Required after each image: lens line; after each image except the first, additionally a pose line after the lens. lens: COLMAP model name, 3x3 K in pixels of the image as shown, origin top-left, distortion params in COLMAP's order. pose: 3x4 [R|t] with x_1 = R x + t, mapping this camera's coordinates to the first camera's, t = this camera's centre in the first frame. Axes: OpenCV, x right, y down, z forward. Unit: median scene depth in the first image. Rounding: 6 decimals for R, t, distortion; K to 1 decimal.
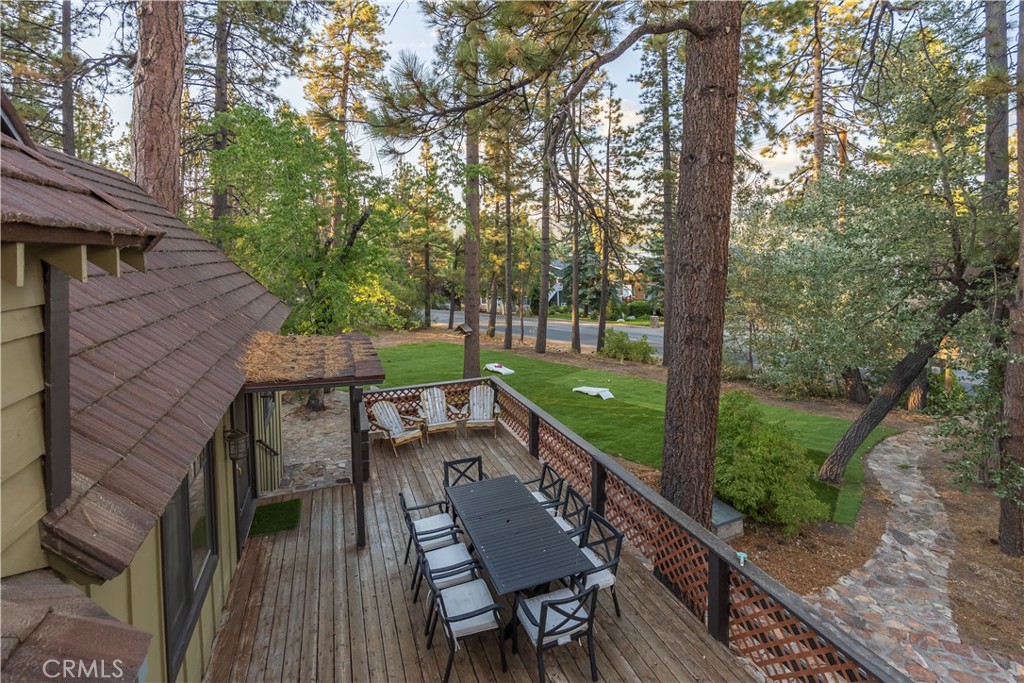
lens RADIAL K [[470.3, 0, 552.3], [0, 470.3, 284.2], [0, 0, 1]] dist [-0.002375, -0.000074]
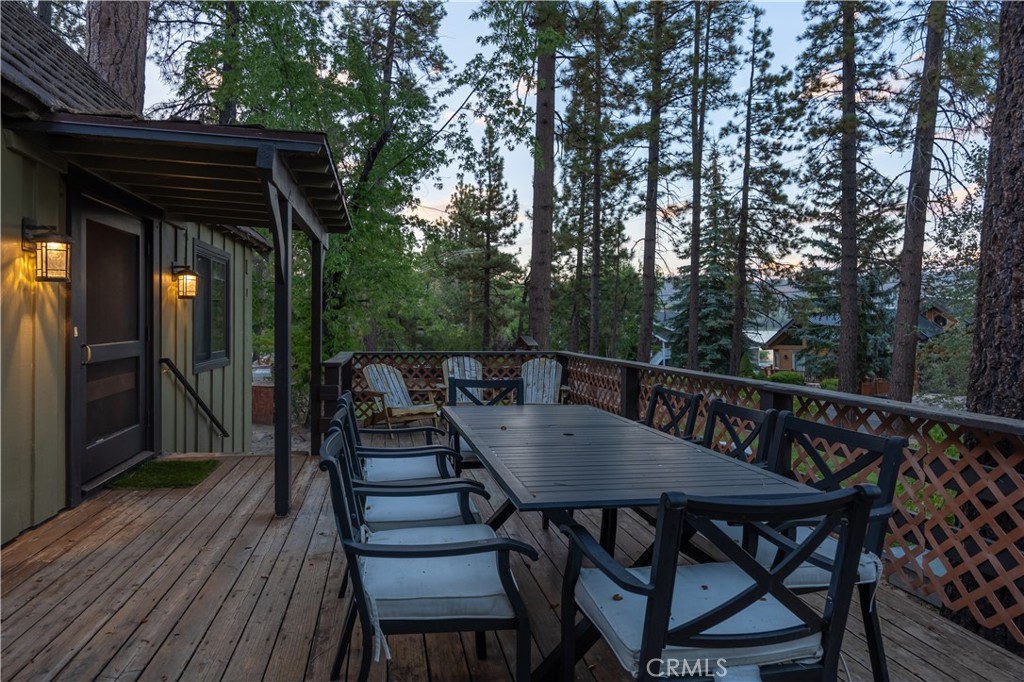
lens RADIAL K [[611.5, 0, 508.6], [0, 611.5, 342.8], [0, 0, 1]] dist [-0.003806, -0.001072]
pose [[0.972166, 0.021706, -0.233284, -0.003891], [-0.029544, 0.999108, -0.030160, 0.084481], [0.232422, 0.036212, 0.971941, 0.089770]]
